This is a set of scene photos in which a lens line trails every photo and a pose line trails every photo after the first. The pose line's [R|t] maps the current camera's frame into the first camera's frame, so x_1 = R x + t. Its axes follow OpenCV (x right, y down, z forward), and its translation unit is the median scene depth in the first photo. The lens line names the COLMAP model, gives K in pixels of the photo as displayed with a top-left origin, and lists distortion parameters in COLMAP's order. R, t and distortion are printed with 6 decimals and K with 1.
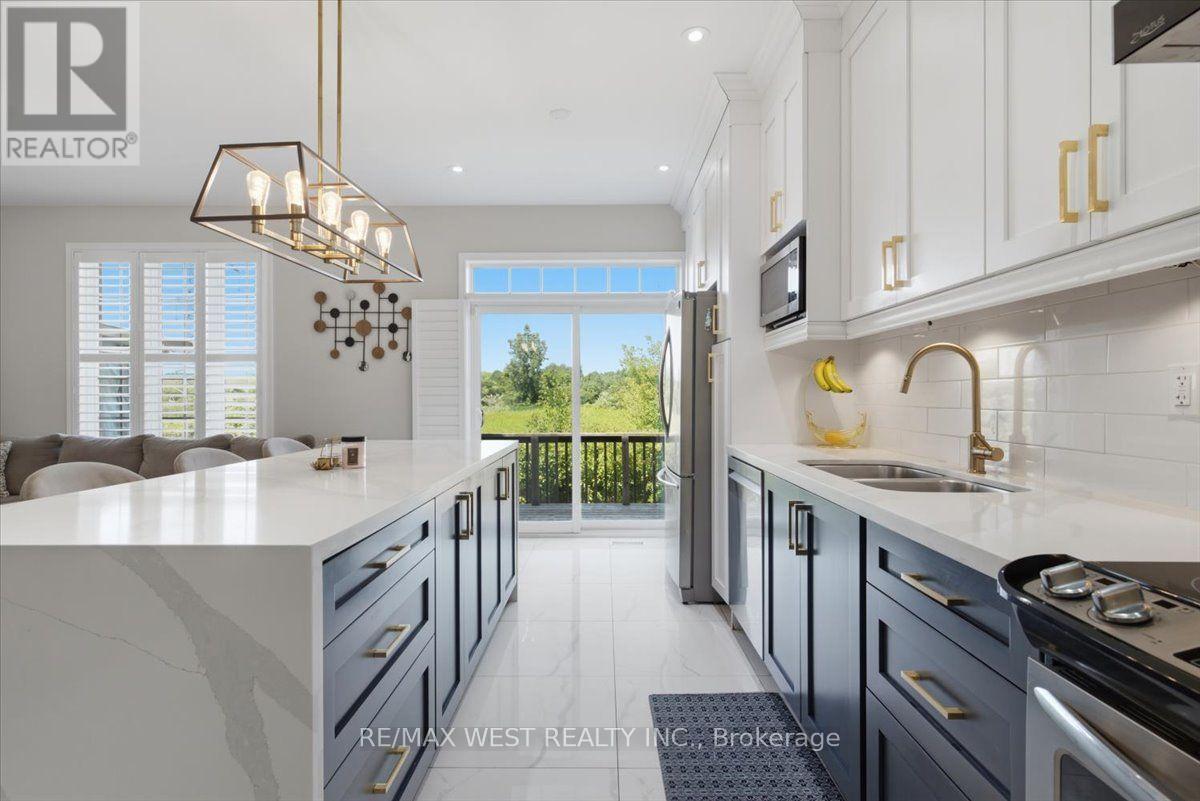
lens RADIAL K [[579.3, 0, 598.4], [0, 579.3, 401.6], [0, 0, 1]] dist [-0.000290, -0.002496]
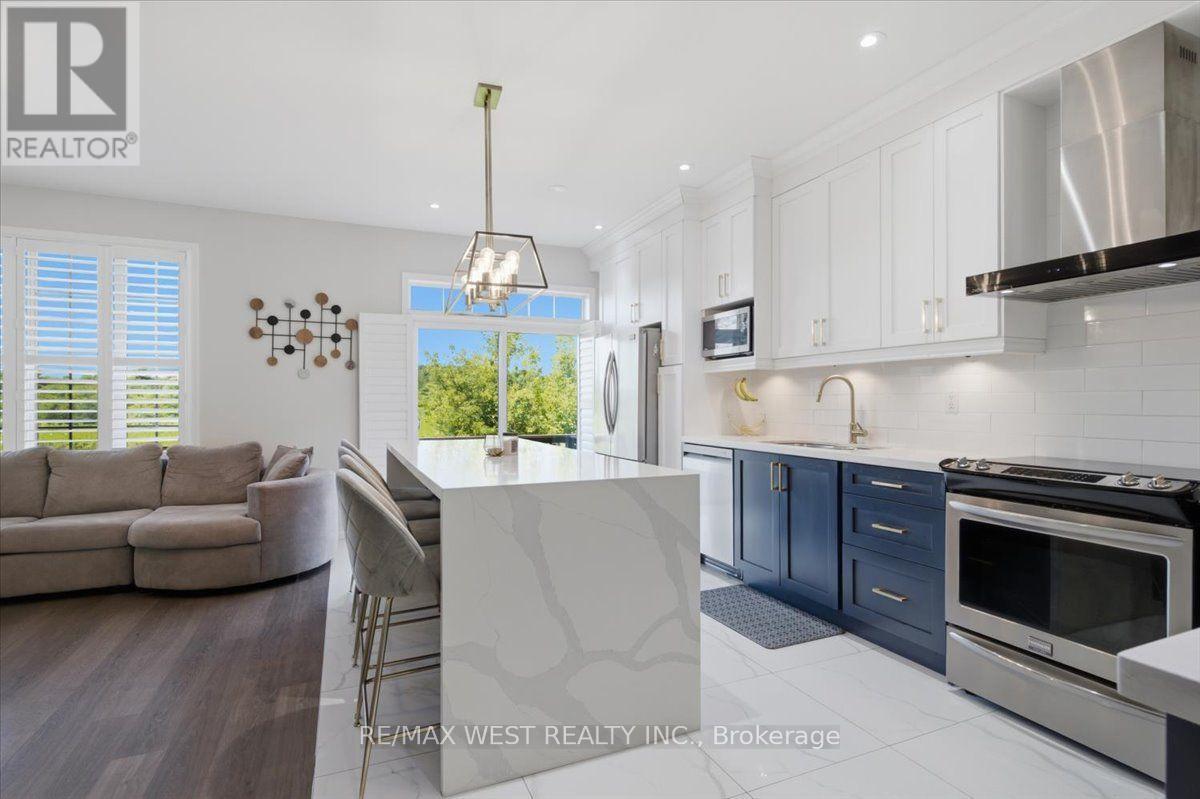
lens RADIAL K [[592.7, 0, 601.9], [0, 592.7, 404.1], [0, 0, 1]] dist [0.004470, -0.003739]
pose [[0.911444, -0.001194, 0.411423, -0.592613], [0.003342, 0.999984, -0.004502, -0.000888], [-0.411411, 0.005478, 0.911434, -0.292580]]
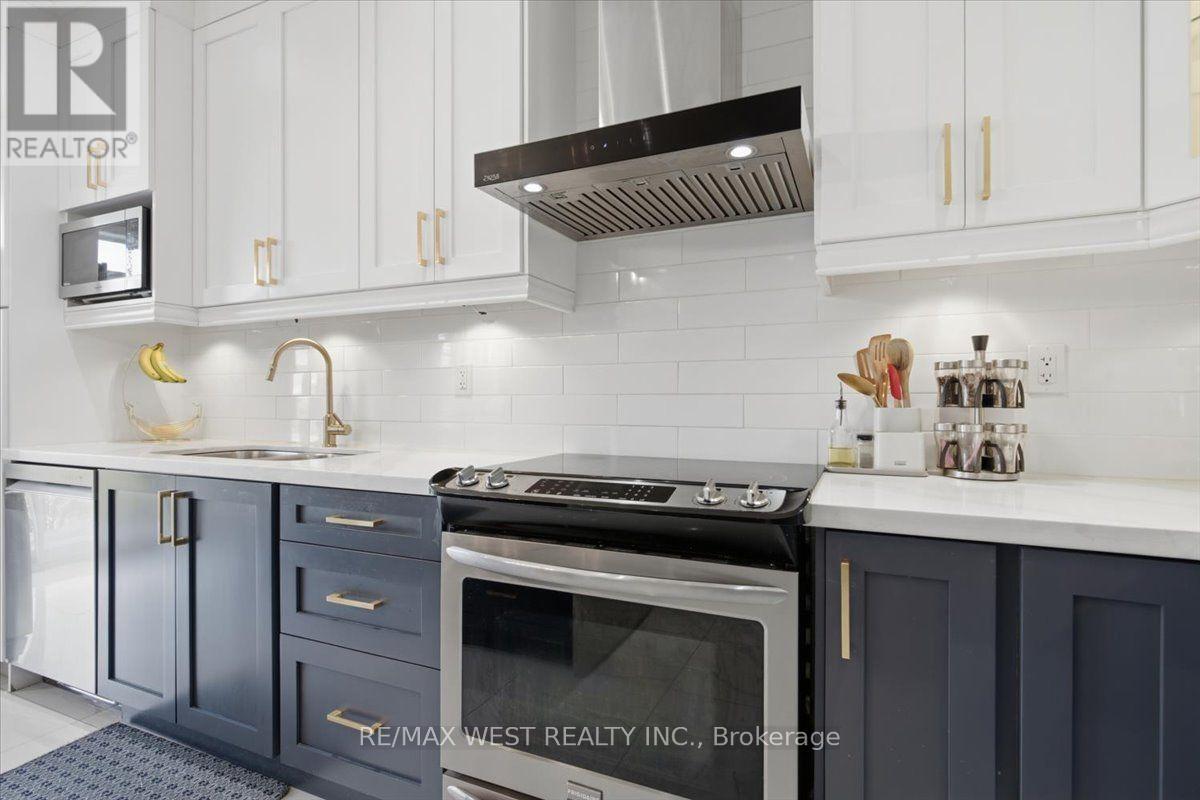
lens RADIAL K [[579.3, 0, 606.0], [0, 579.3, 398.9], [0, 0, 1]] dist [-0.000290, -0.002496]
pose [[0.397060, 0.004359, 0.917782, -0.159517], [0.007937, 0.999935, -0.008183, 0.023633], [-0.917758, 0.010534, 0.396999, -0.019938]]
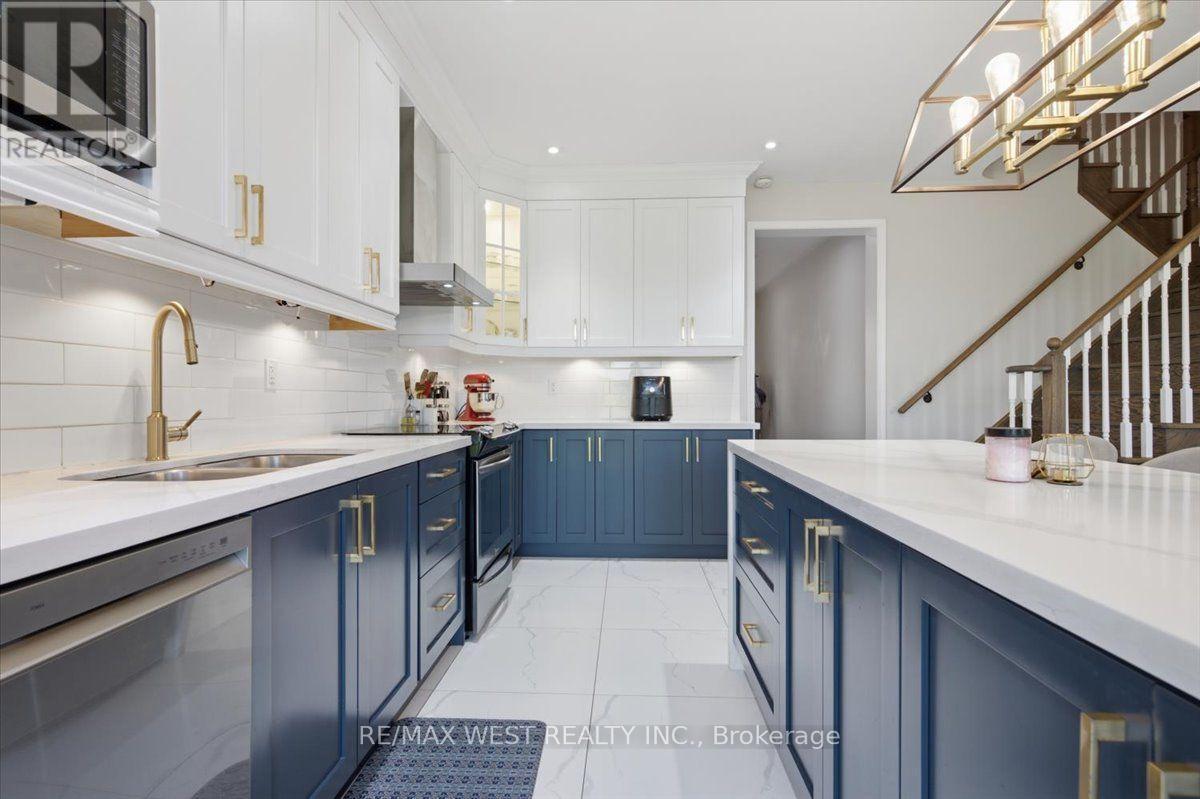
lens RADIAL K [[579.3, 0, 599.4], [0, 579.3, 400.3], [0, 0, 1]] dist [-0.000290, -0.002496]
pose [[-0.999505, 0.001885, 0.031417, -0.014336], [0.002289, 0.999915, 0.012830, 0.016220], [-0.031391, 0.012895, -0.999424, 1.182214]]
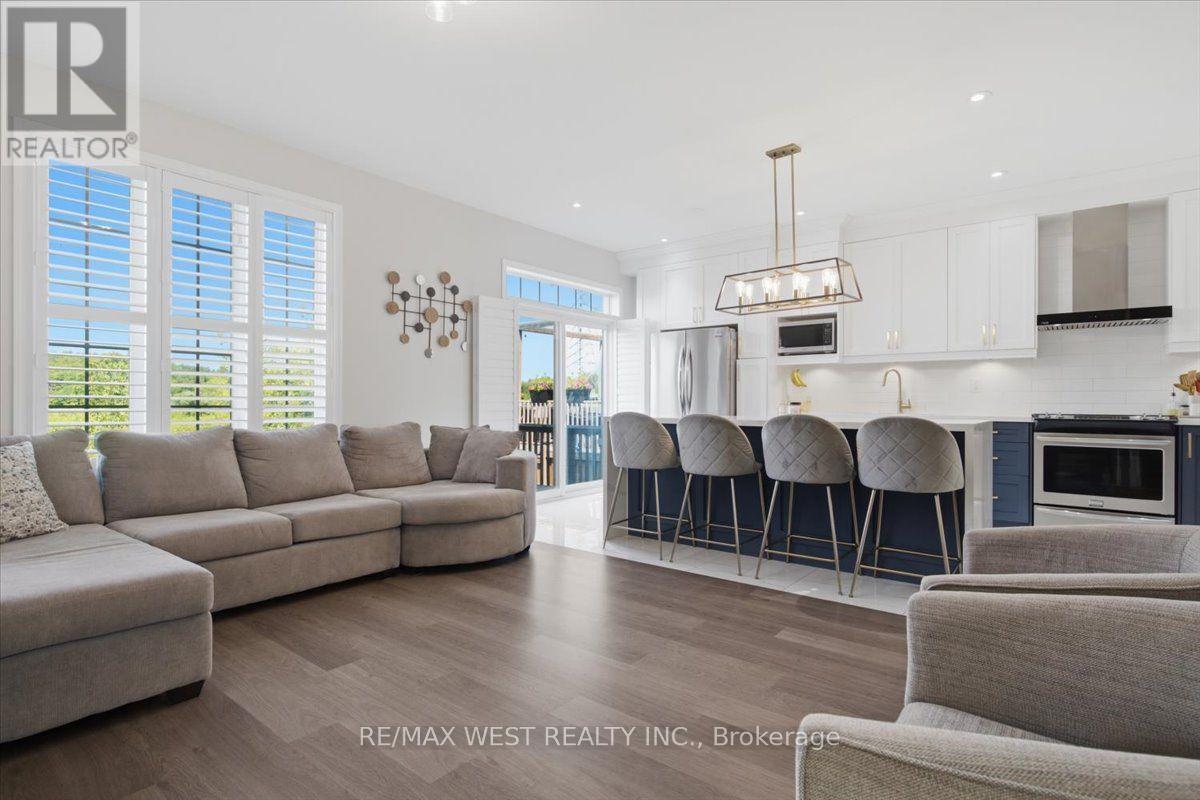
lens RADIAL K [[592.7, 0, 603.2], [0, 592.7, 407.8], [0, 0, 1]] dist [0.004470, -0.003739]
pose [[0.611064, -0.005616, 0.791561, -1.717374], [0.003085, 0.999984, 0.004714, 0.048775], [-0.791575, -0.000438, 0.611071, 0.225728]]
